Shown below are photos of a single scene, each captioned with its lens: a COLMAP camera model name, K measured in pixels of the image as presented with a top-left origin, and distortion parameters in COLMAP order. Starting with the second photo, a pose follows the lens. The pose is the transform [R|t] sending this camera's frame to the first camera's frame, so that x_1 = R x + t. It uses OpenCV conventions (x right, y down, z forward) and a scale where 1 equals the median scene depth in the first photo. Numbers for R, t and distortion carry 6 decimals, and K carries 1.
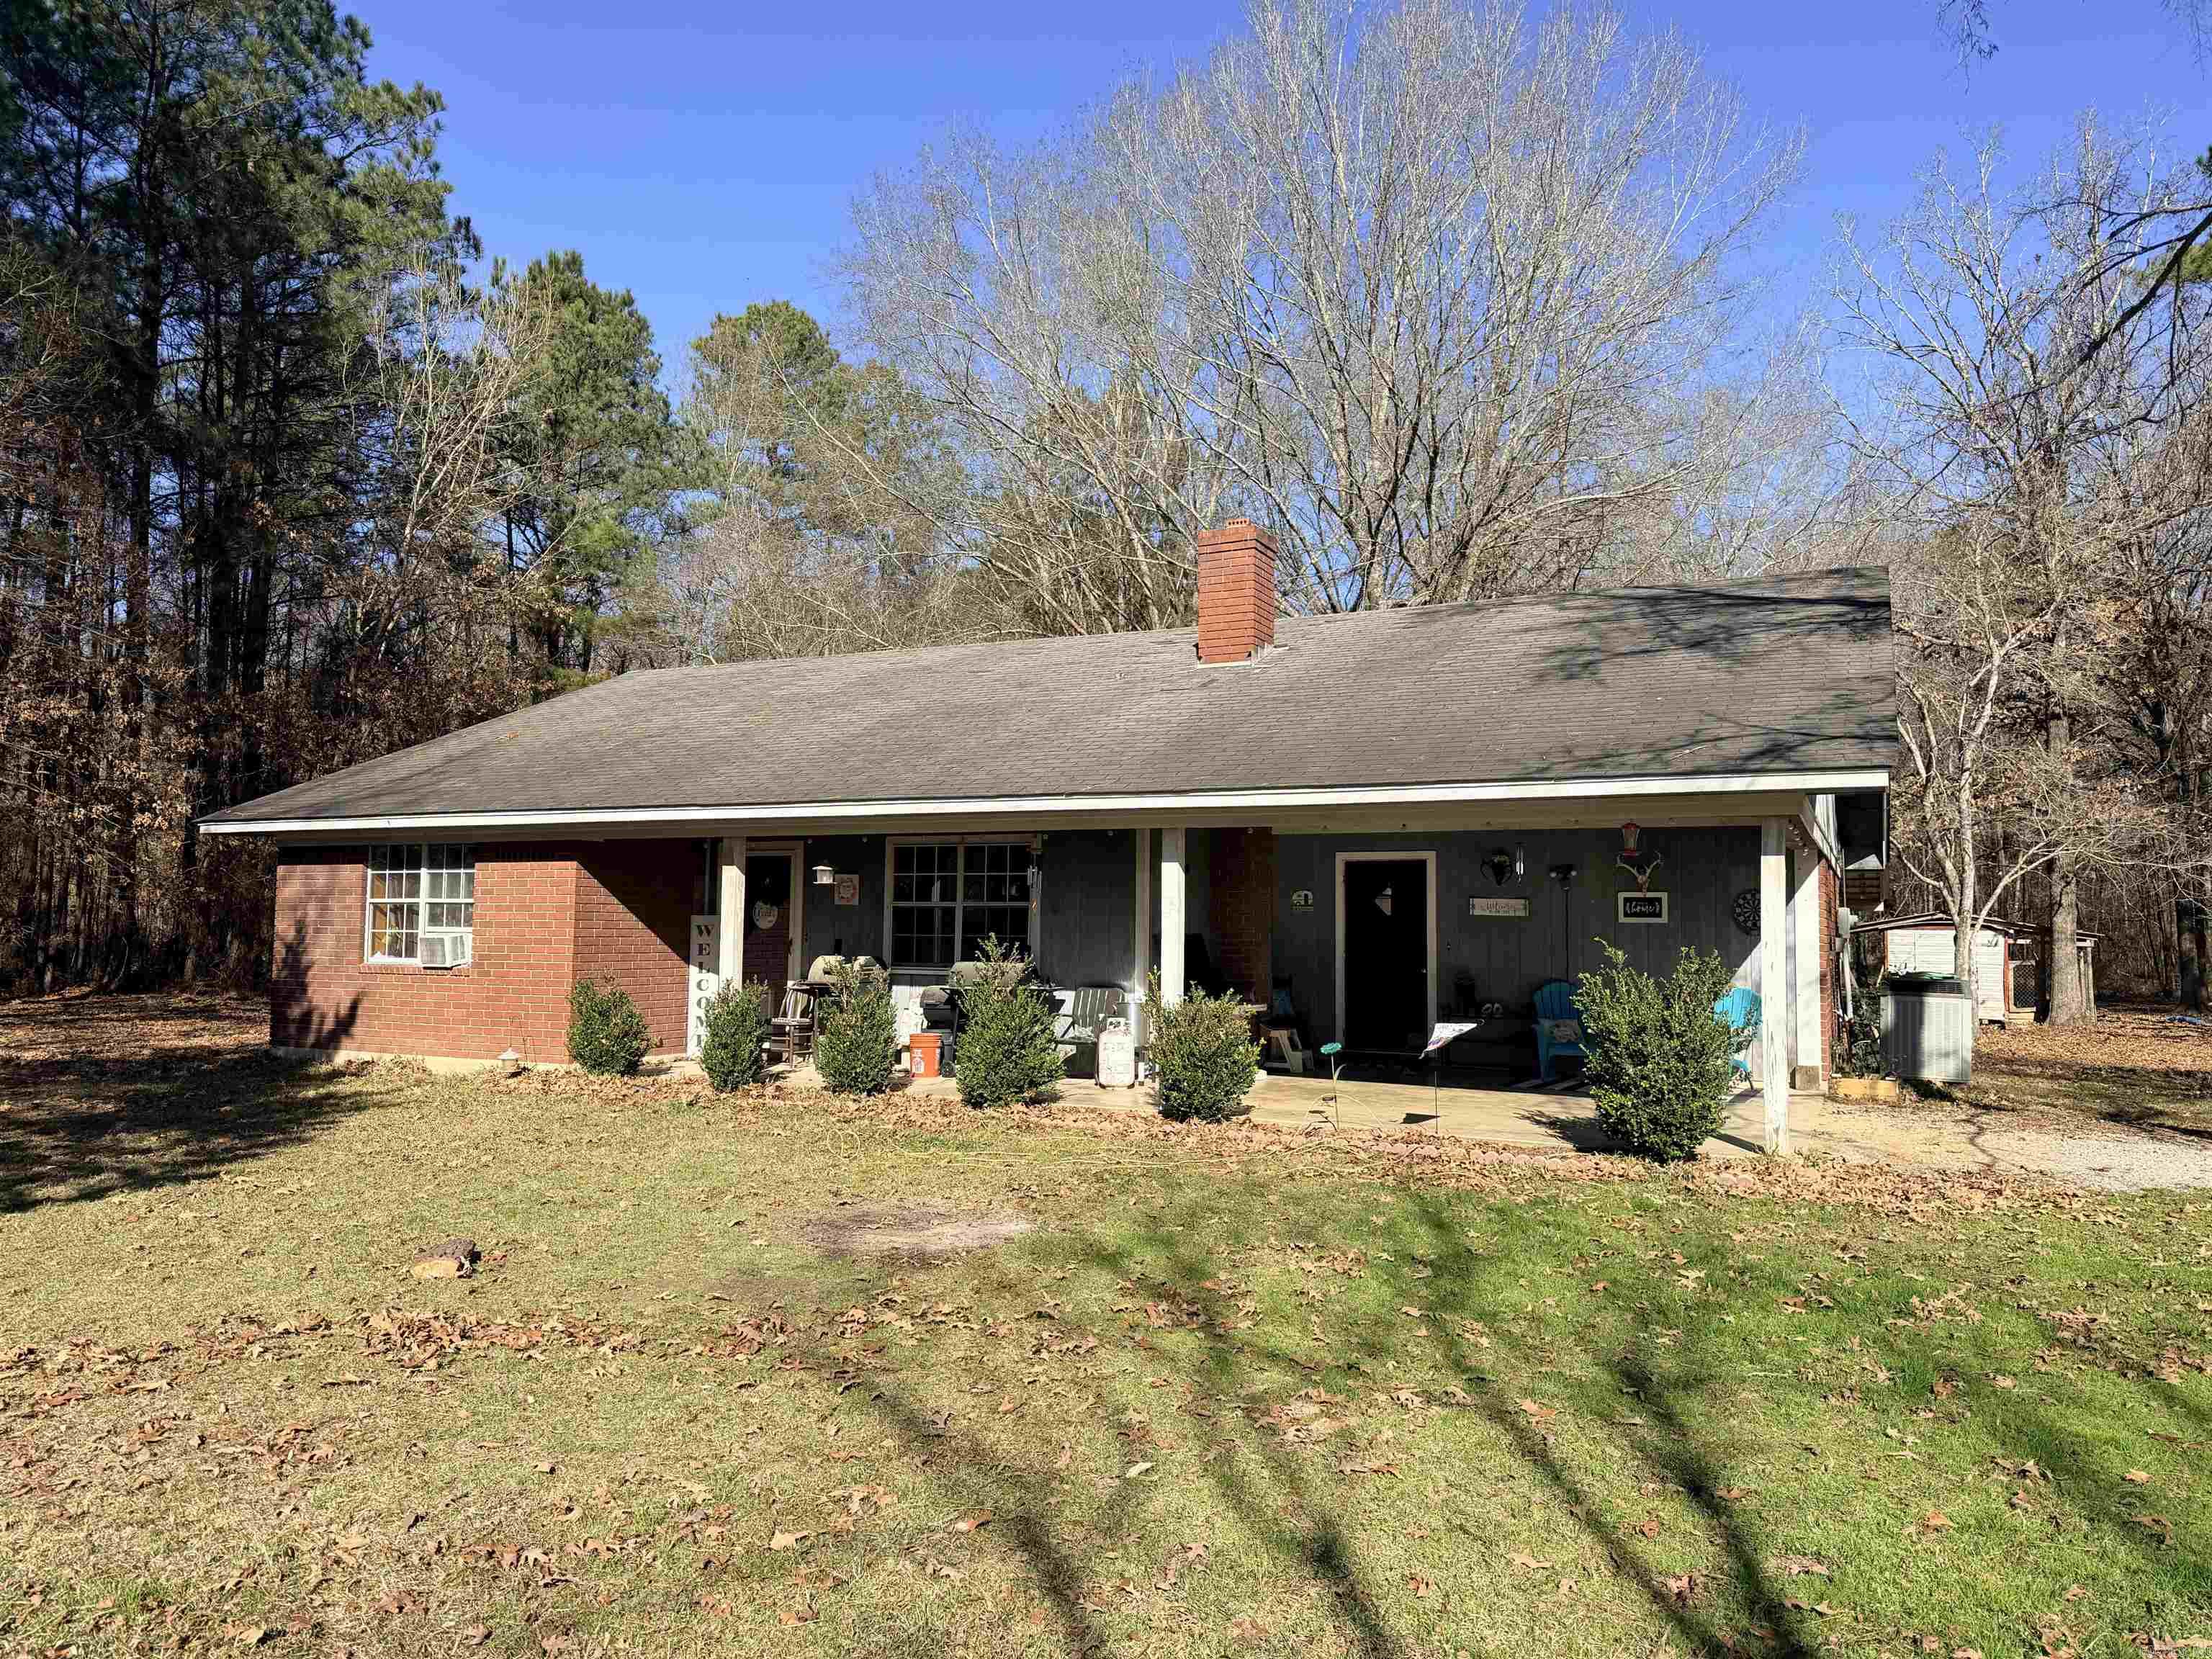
lens RADIAL K [[1531.6, 0, 1100.7], [0, 1531.6, 824.4], [0, 0, 1]] dist [0.076531, -0.098160]
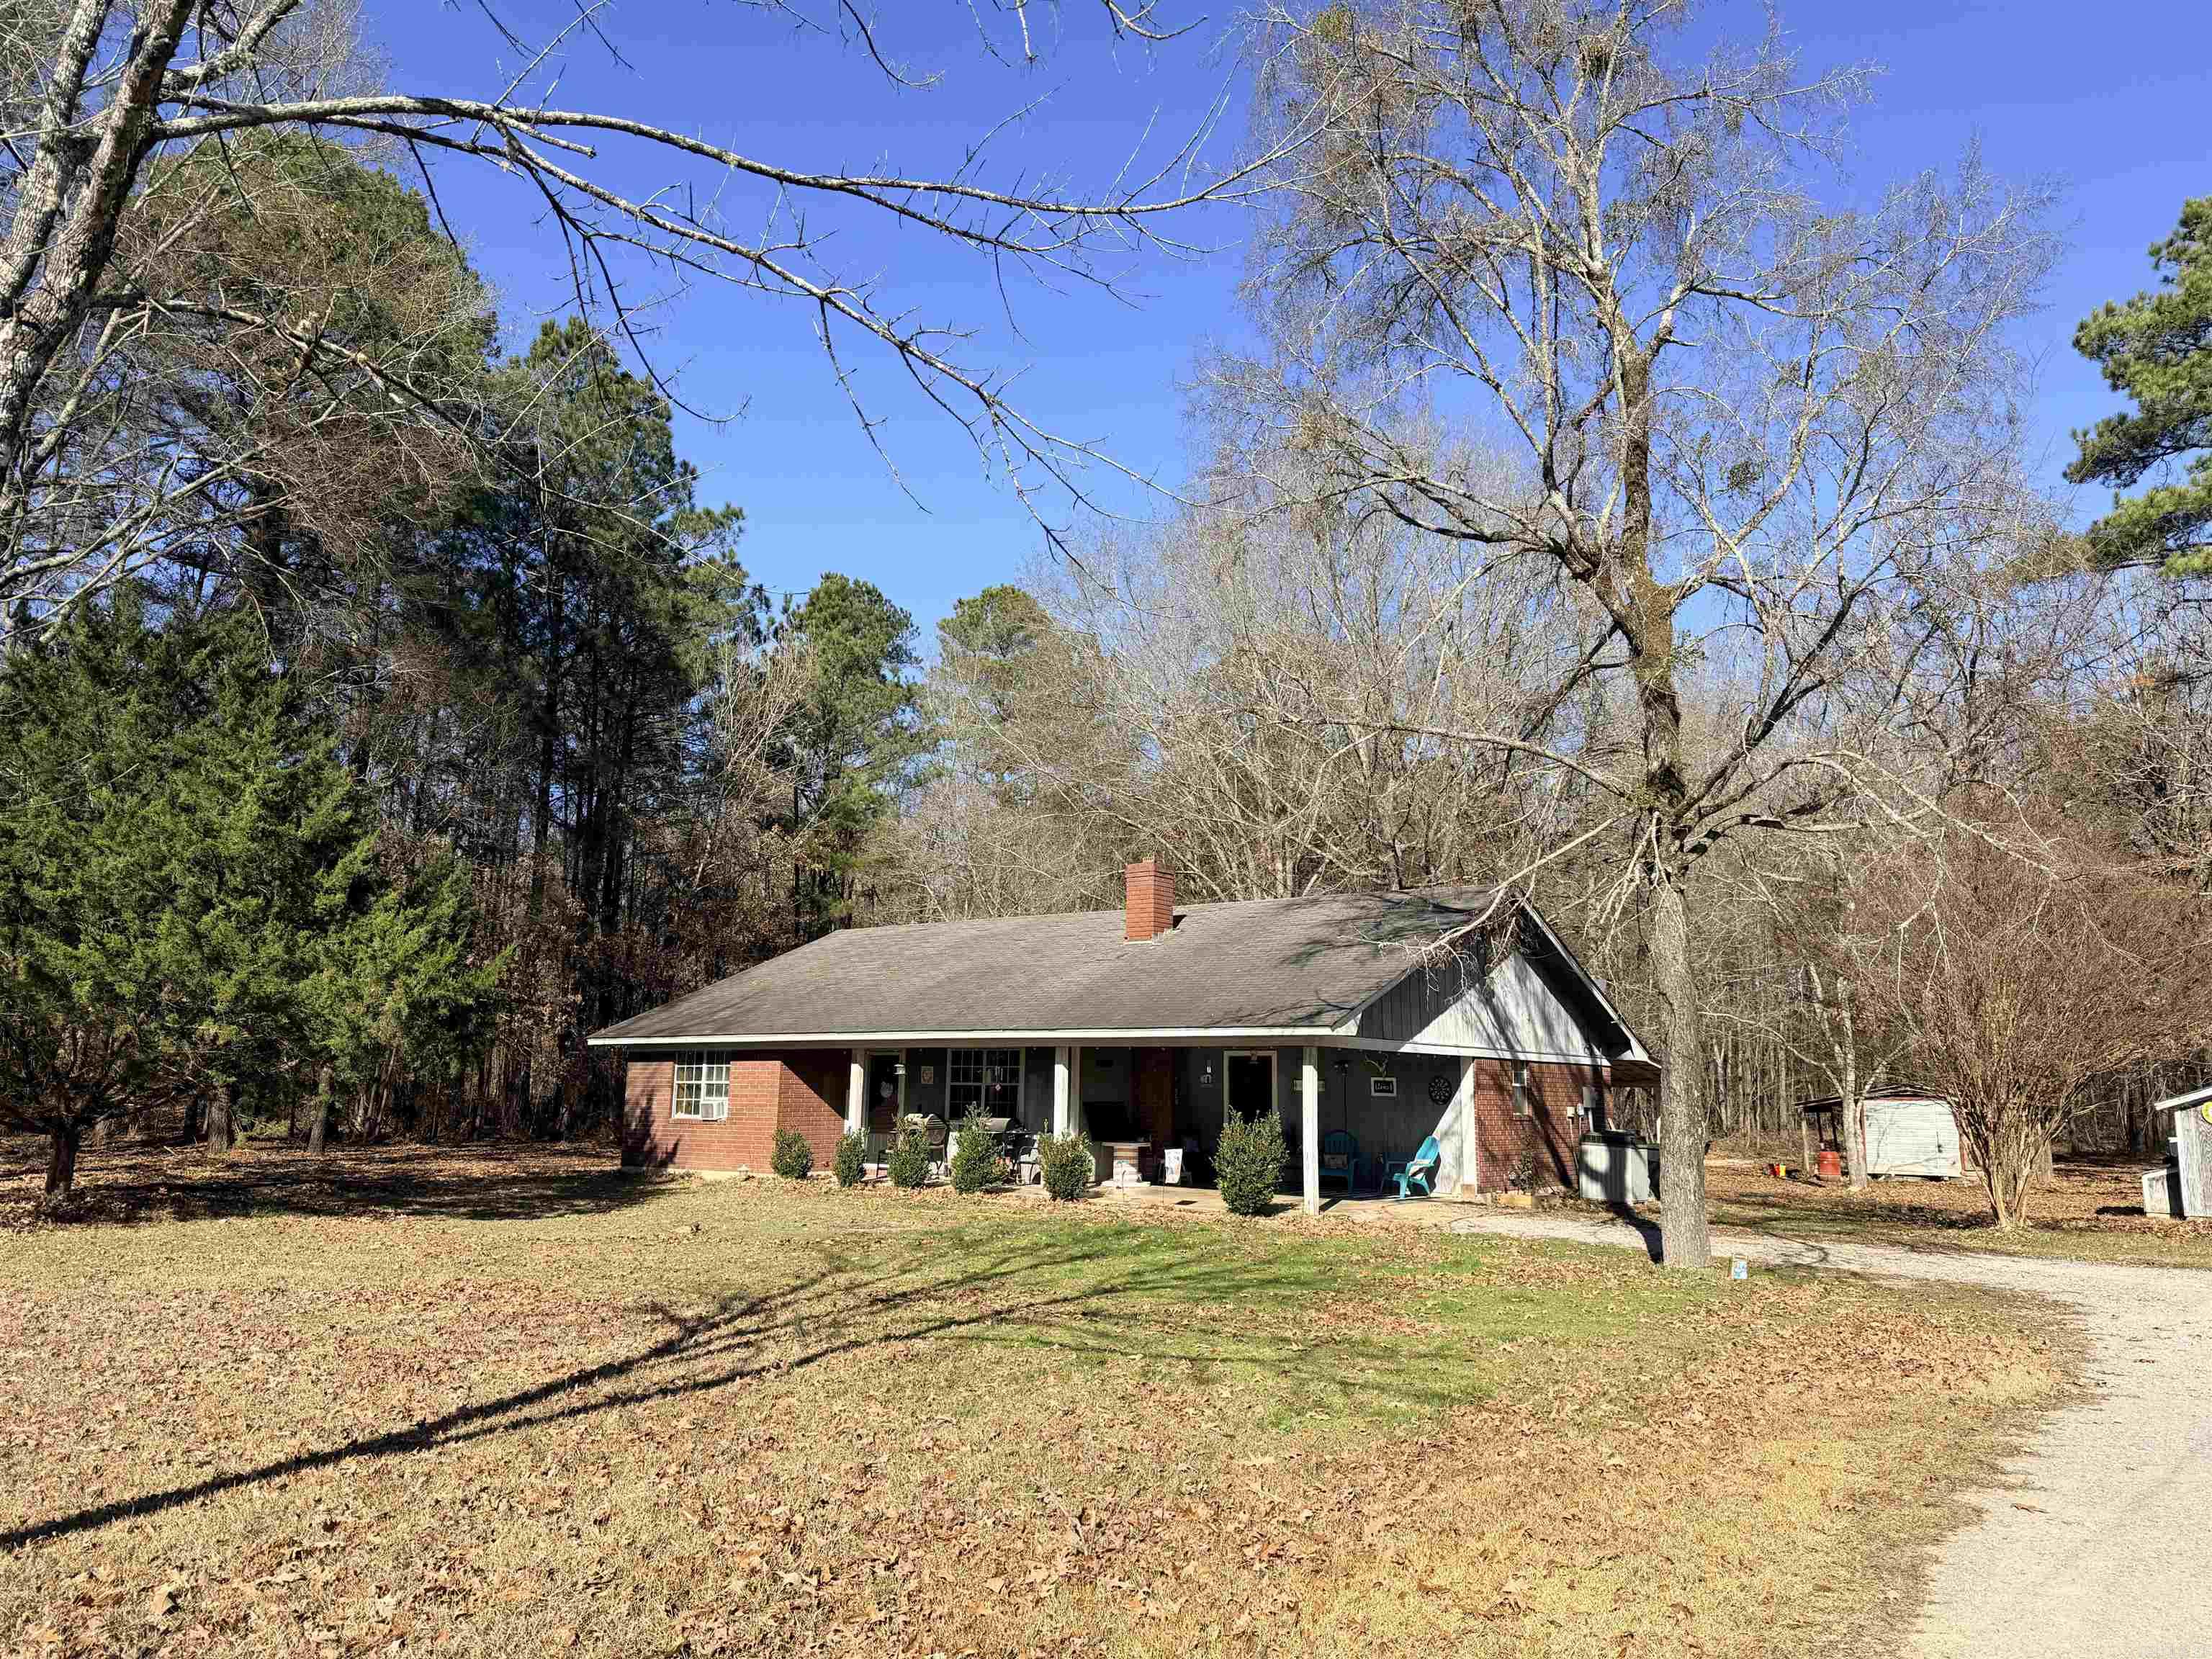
lens RADIAL K [[1531.6, 0, 1111.3], [0, 1531.6, 840.3], [0, 0, 1]] dist [0.076531, -0.098160]
pose [[0.983301, -0.027291, -0.179929, 0.356905], [0.010160, 0.995382, -0.095450, -0.054728], [0.181704, 0.092028, 0.979038, -0.689749]]
